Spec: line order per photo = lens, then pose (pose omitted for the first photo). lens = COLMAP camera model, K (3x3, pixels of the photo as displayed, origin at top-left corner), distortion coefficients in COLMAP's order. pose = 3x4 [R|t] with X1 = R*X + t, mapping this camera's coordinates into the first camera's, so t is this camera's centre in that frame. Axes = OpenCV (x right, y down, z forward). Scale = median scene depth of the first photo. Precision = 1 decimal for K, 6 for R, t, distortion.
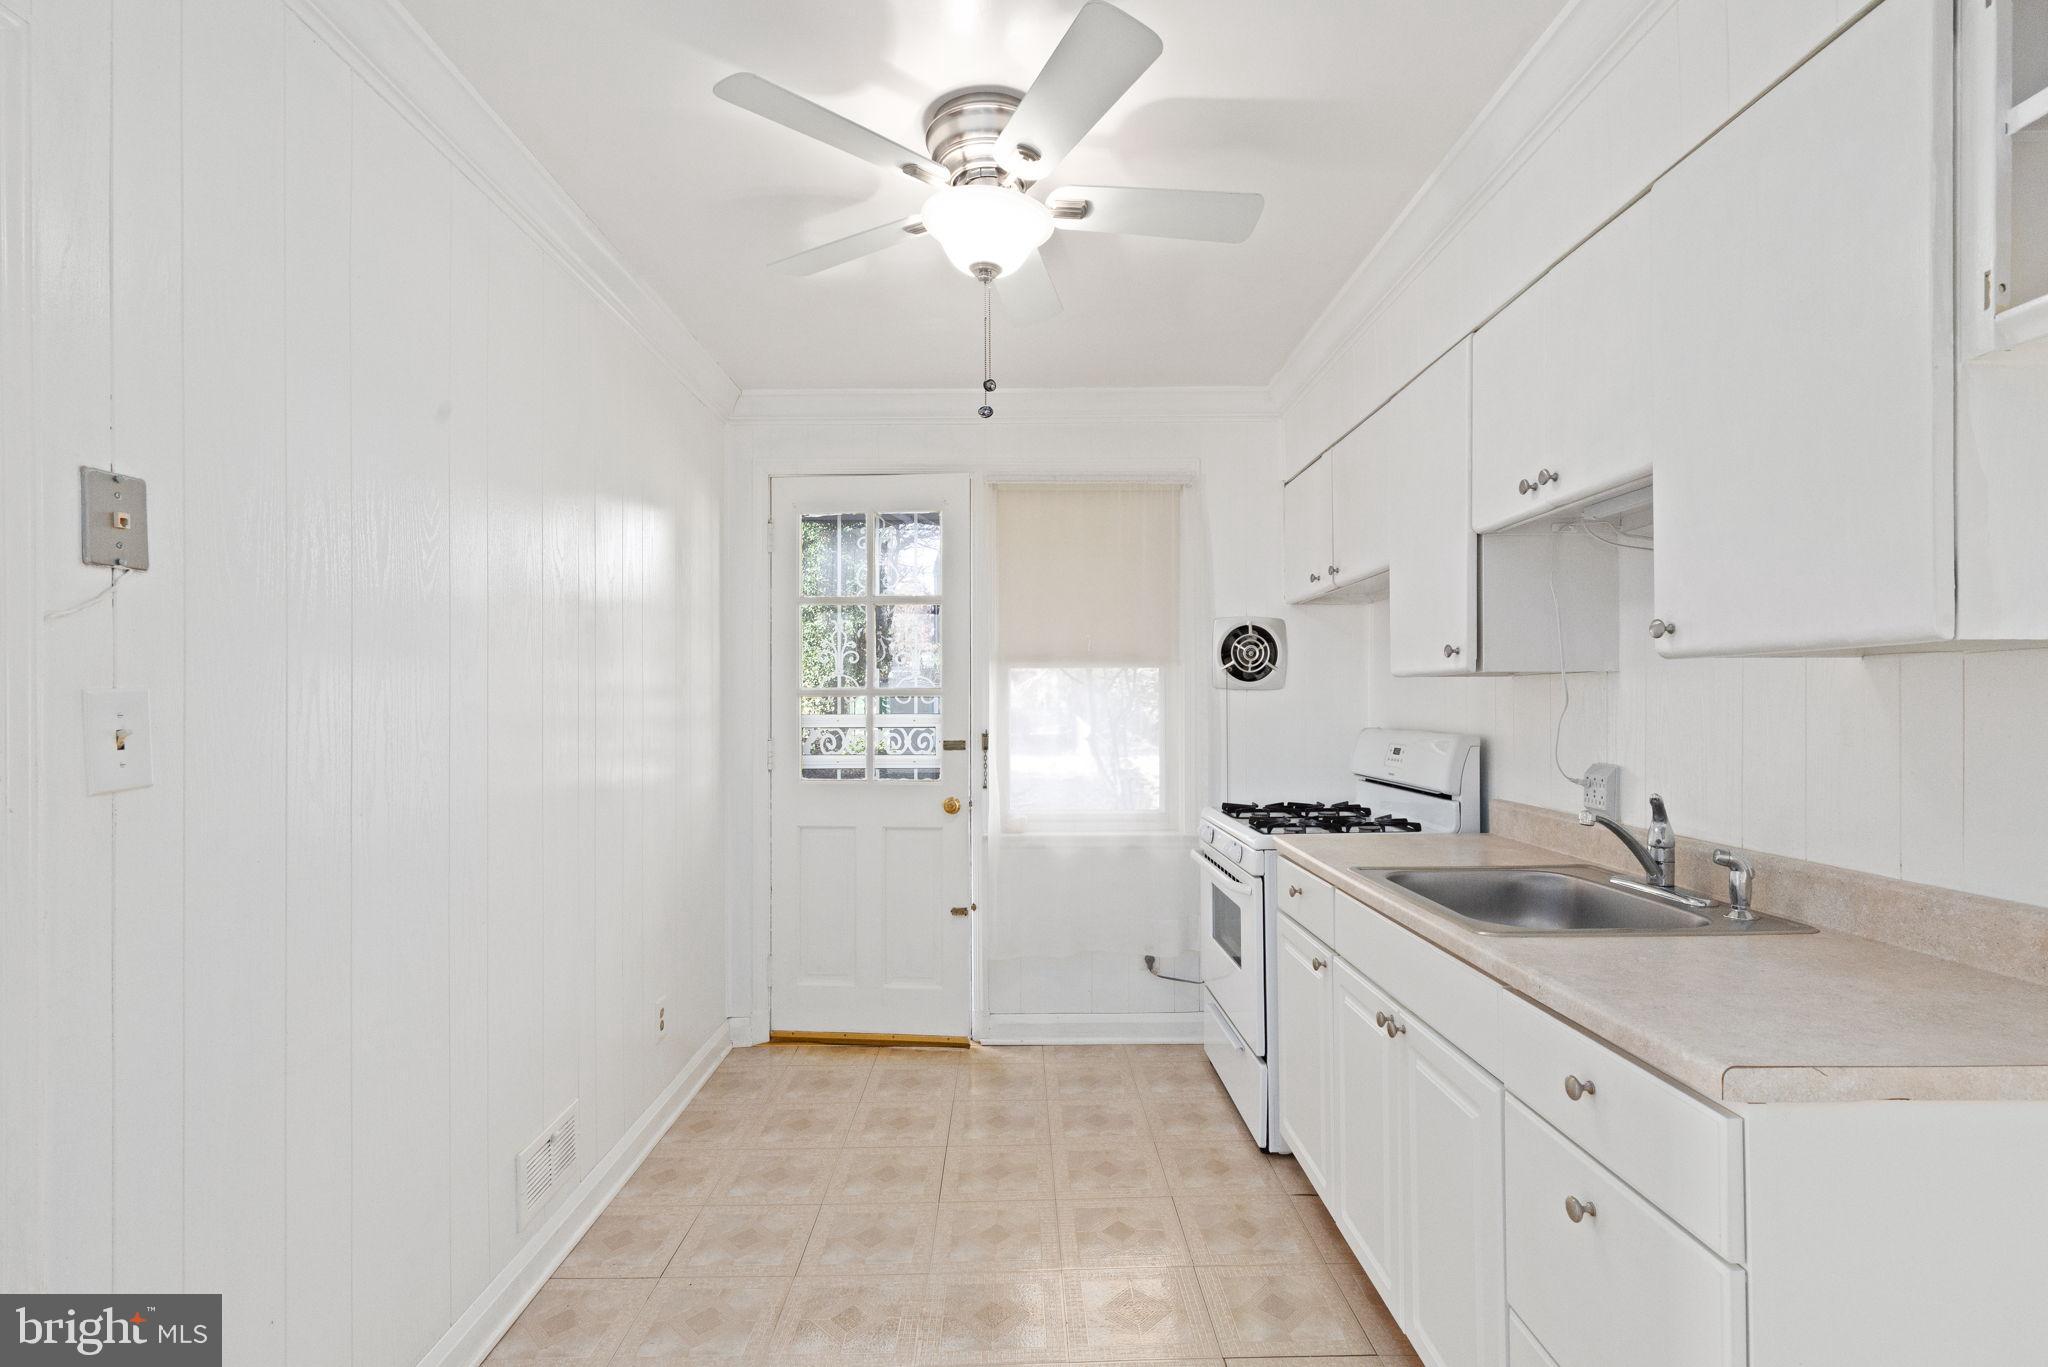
lens RADIAL K [[938.7, 0, 1025.2], [0, 938.7, 694.3], [0, 0, 1]] dist [0.004074, -0.000264]
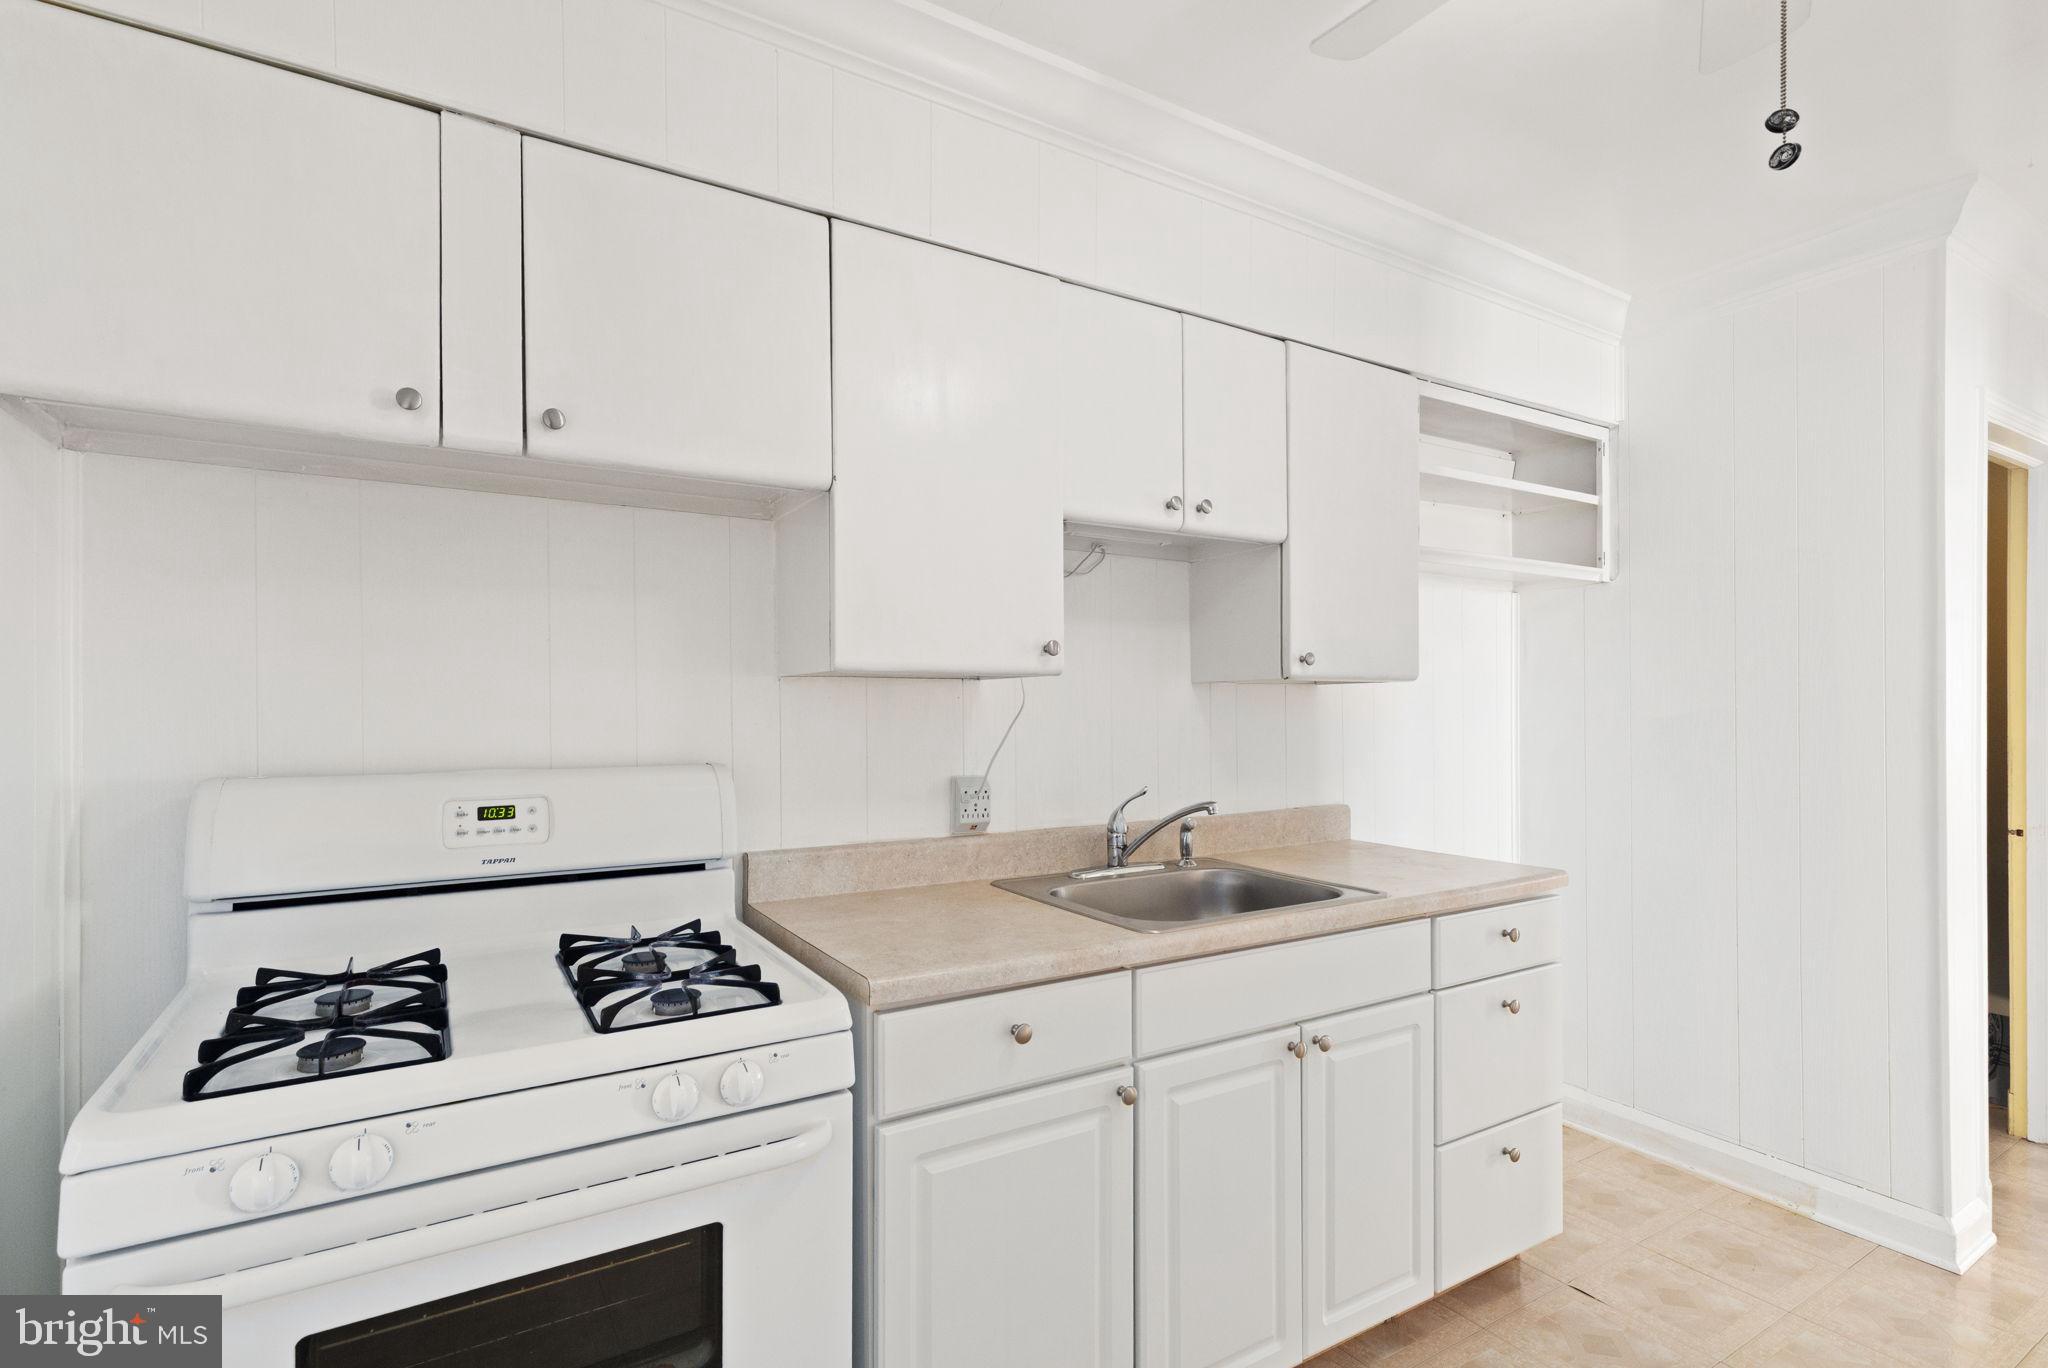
lens RADIAL K [[954.3, 0, 978.7], [0, 954.3, 715.4], [0, 0, 1]] dist [0.001001, 0.000138]
pose [[-0.490382, 0.008187, 0.871469, -0.171910], [0.001973, 0.999964, -0.008284, 0.014437], [-0.871505, -0.002343, -0.490380, 1.053808]]
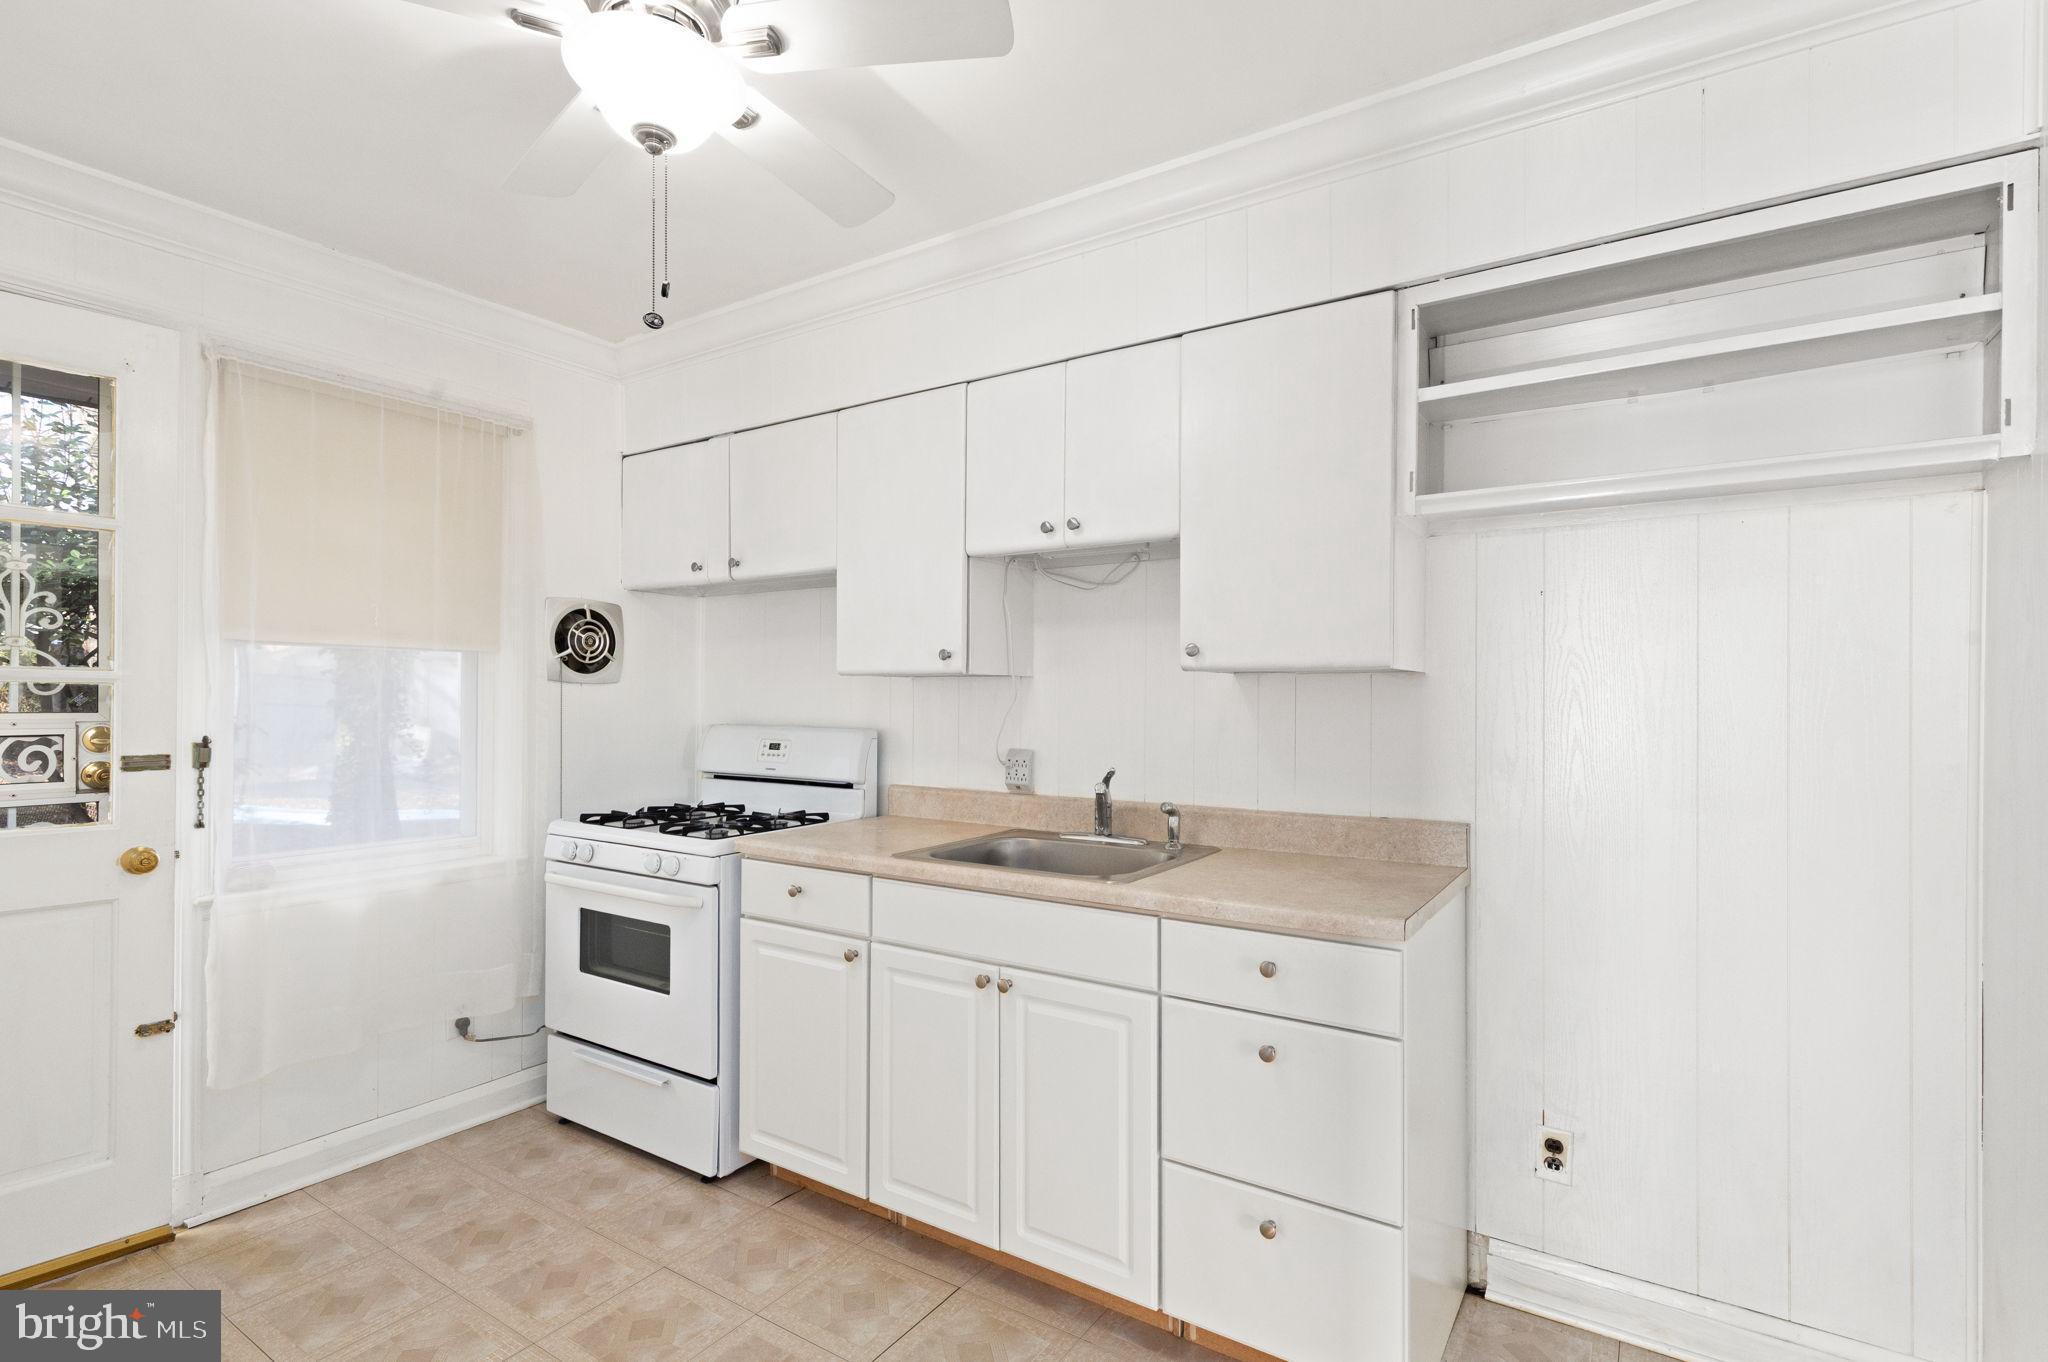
lens RADIAL K [[965.1, 0, 1027.2], [0, 965.1, 694.9], [0, 0, 1]] dist [0.008587, 0.000117]
pose [[0.560960, 0.010228, 0.827780, -0.330940], [-0.014802, 0.999888, -0.002324, 0.002733], [-0.827711, -0.010949, 0.561048, 0.186564]]
